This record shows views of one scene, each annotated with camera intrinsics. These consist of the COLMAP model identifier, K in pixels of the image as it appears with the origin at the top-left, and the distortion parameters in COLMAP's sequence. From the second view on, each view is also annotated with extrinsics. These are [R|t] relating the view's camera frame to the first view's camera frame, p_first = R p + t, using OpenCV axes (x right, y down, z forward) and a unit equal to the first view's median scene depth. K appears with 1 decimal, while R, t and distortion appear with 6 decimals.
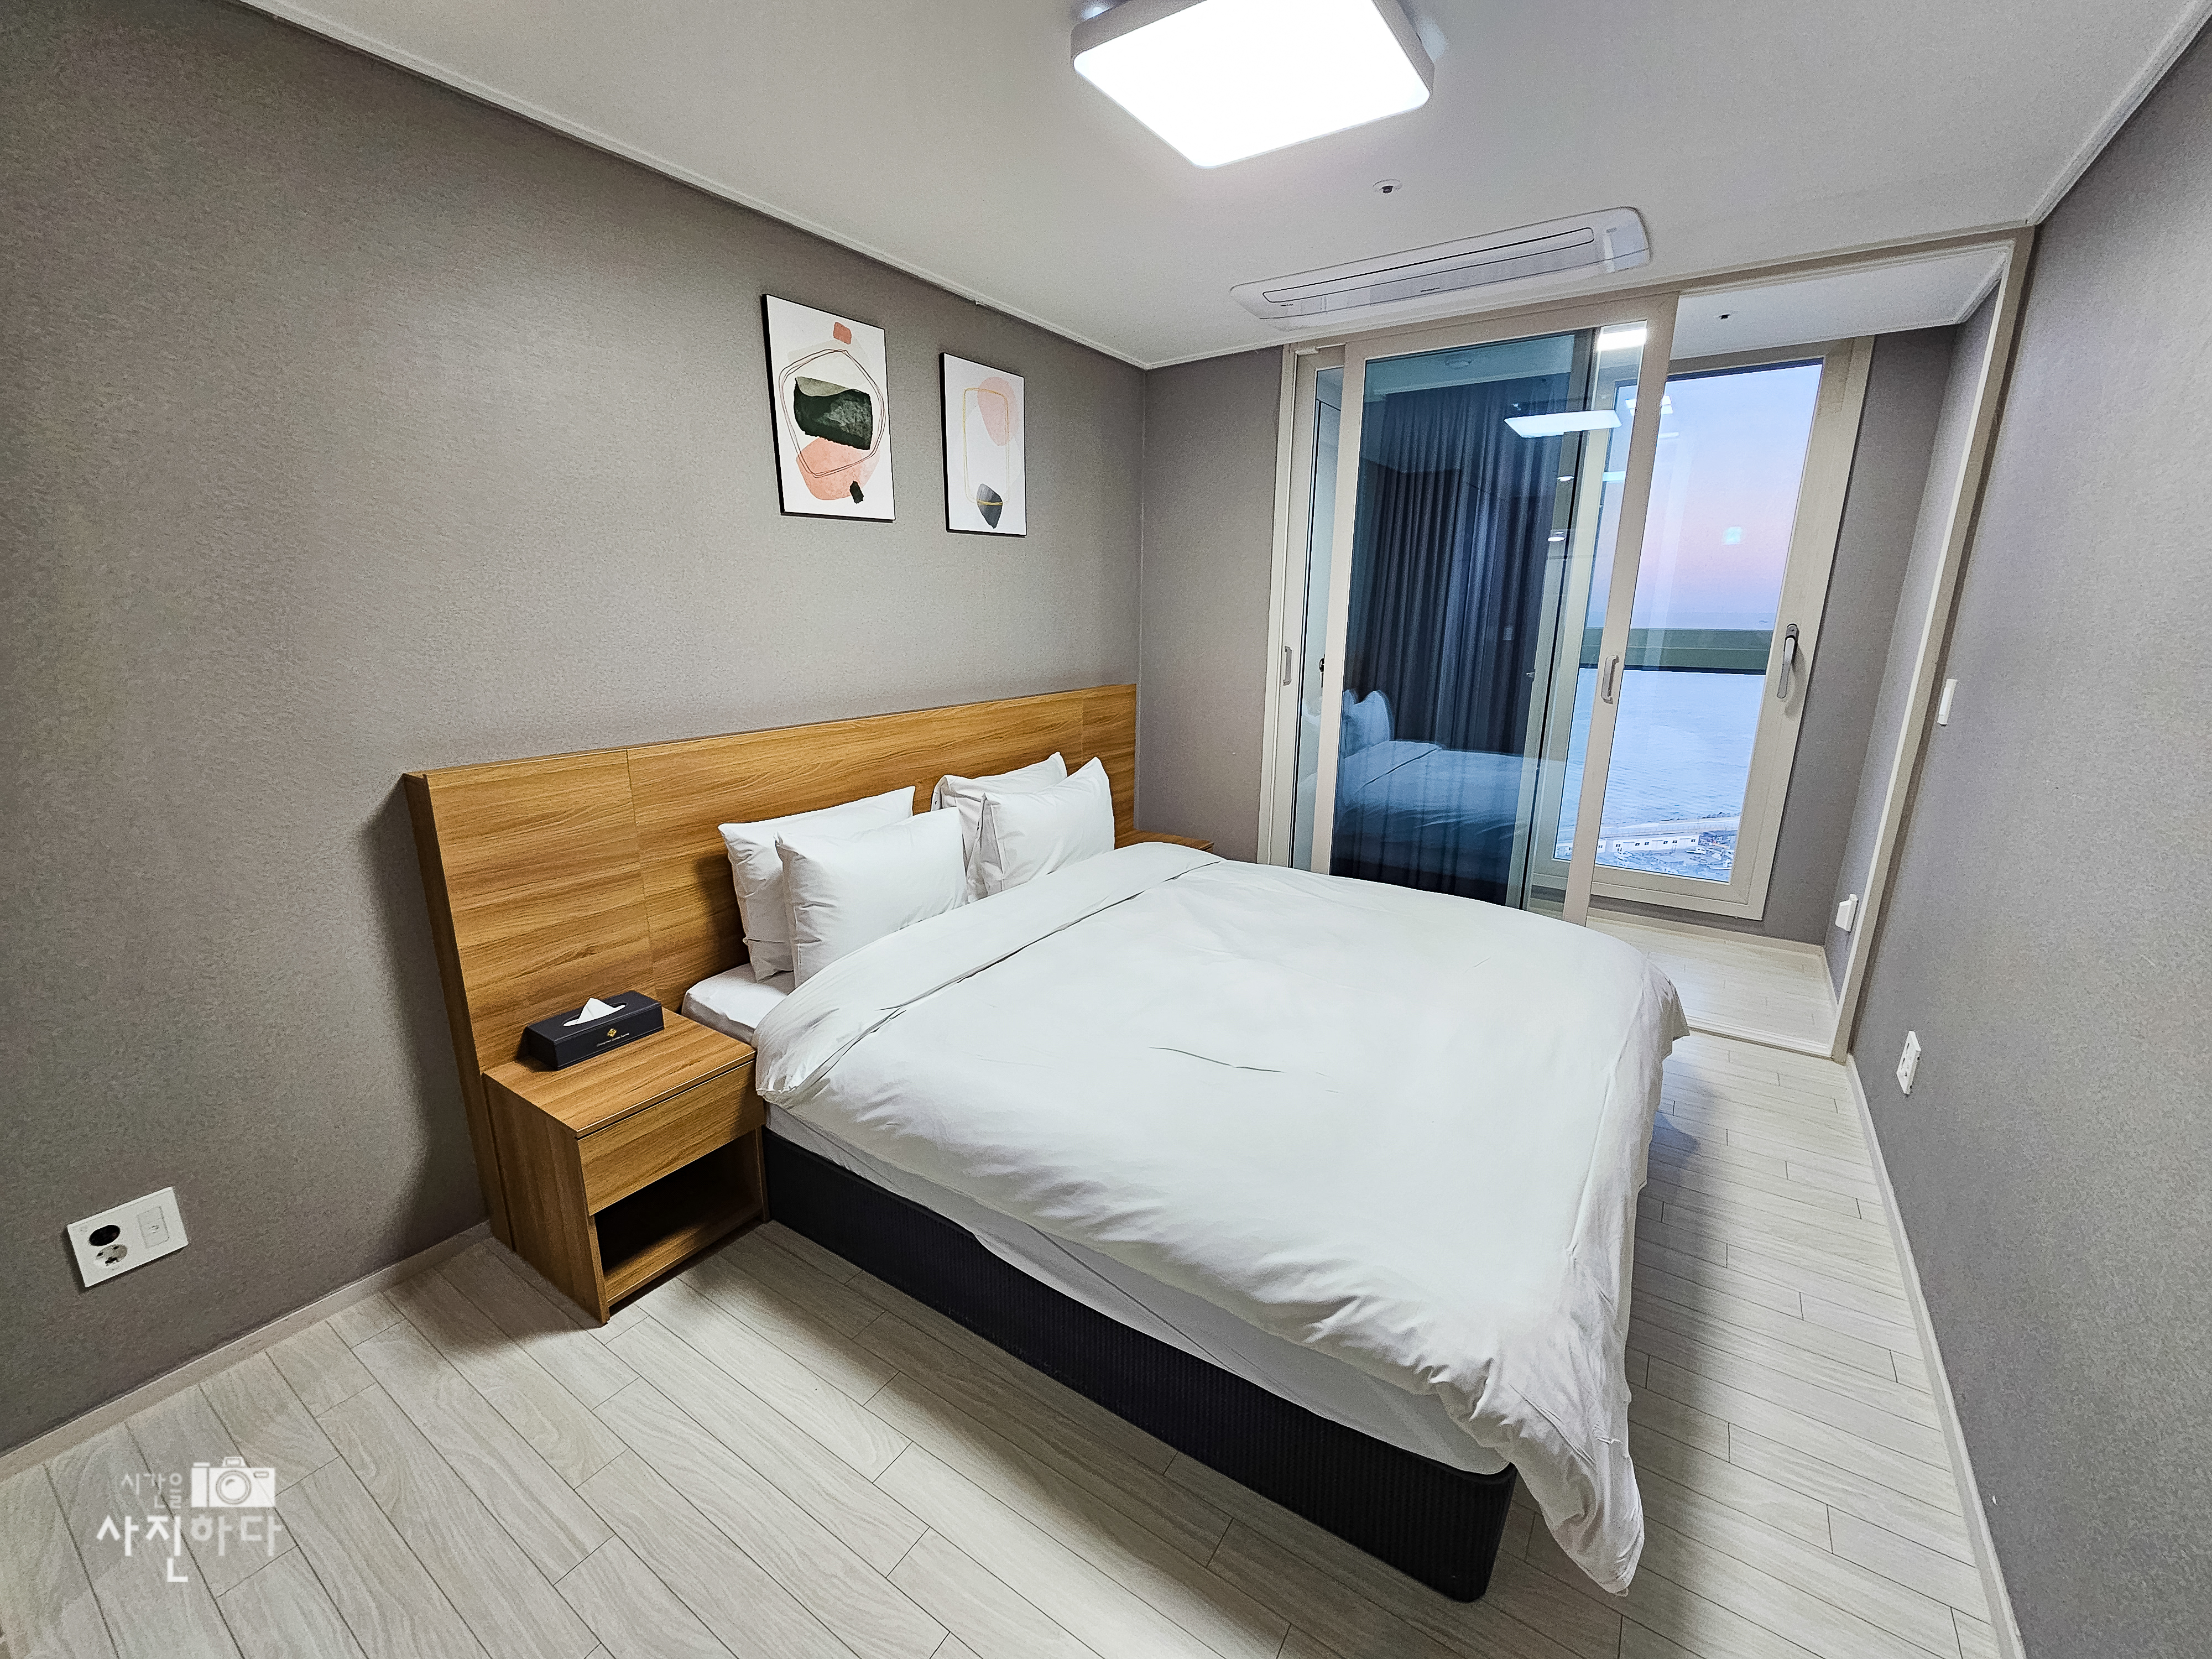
lens RADIAL K [[883.7, 0, 1122.4], [0, 883.7, 826.7], [0, 0, 1]] dist [-0.004005, 0.002468]
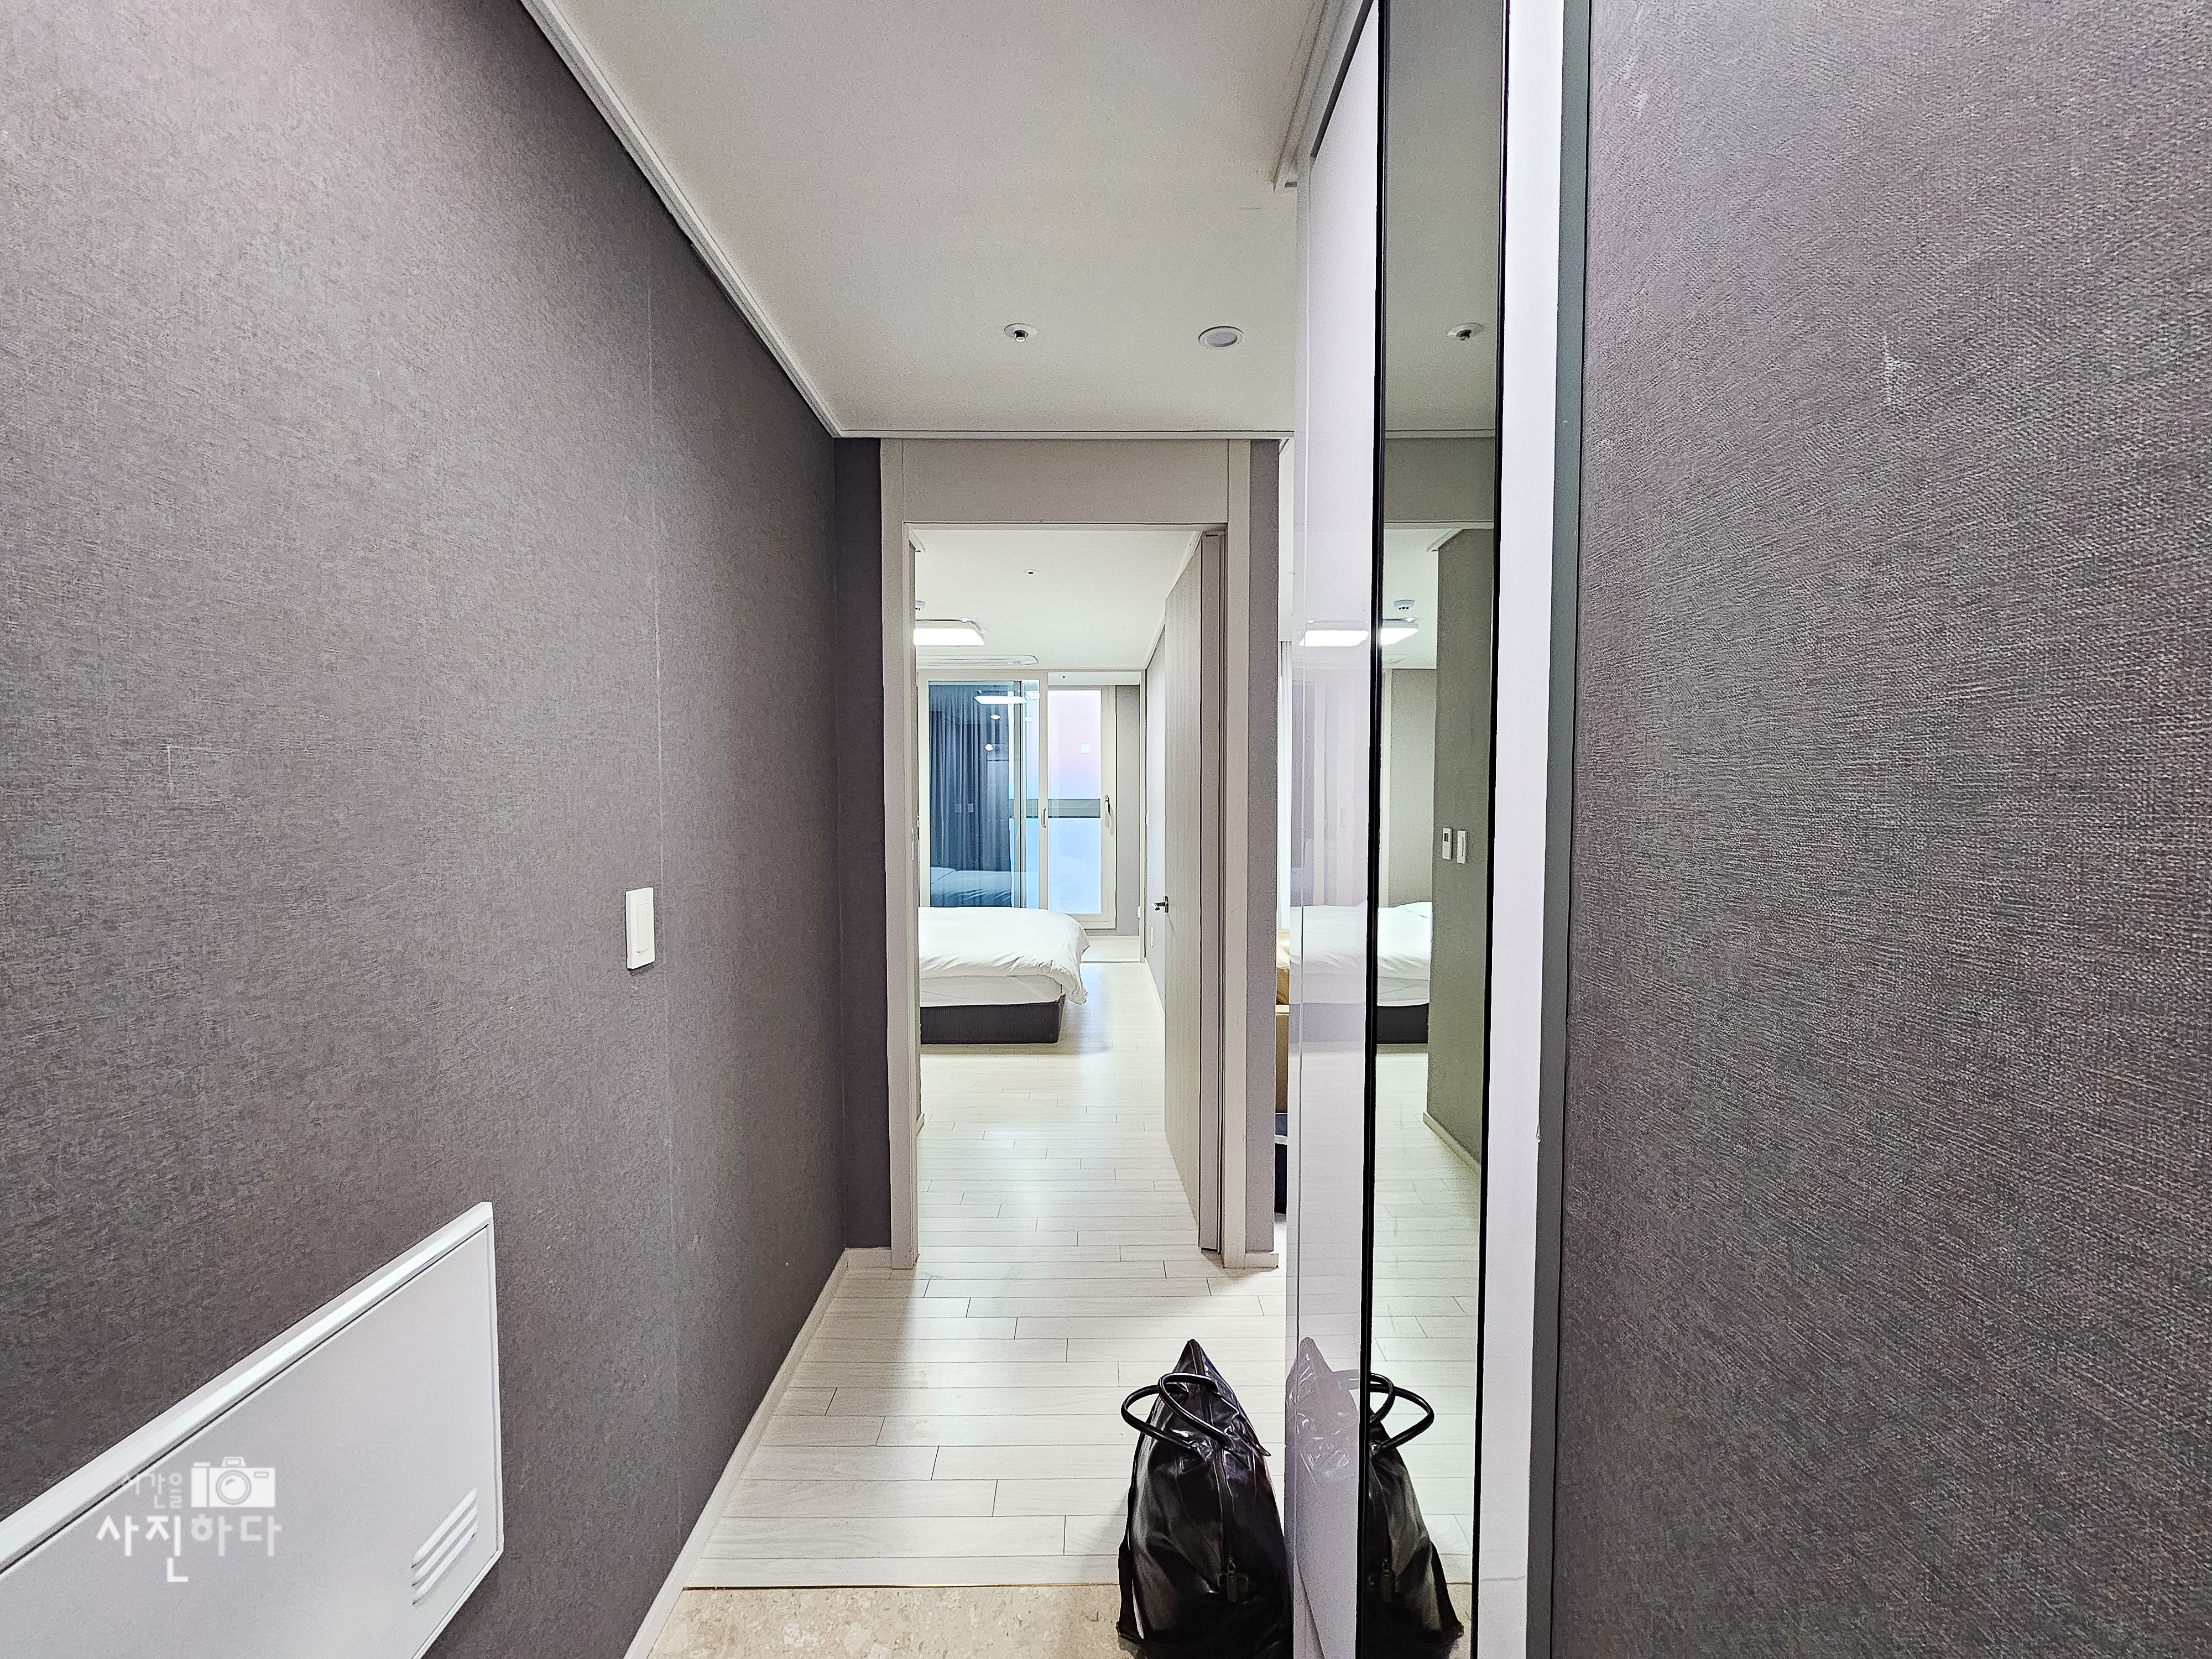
lens RADIAL K [[883.7, 0, 1099.3], [0, 883.7, 829.6], [0, 0, 1]] dist [-0.004005, 0.002468]
pose [[0.827026, -0.028911, 0.561420, -0.520561], [0.141197, 0.977346, -0.157667, 0.205848], [-0.544143, 0.209665, 0.812372, -0.796574]]
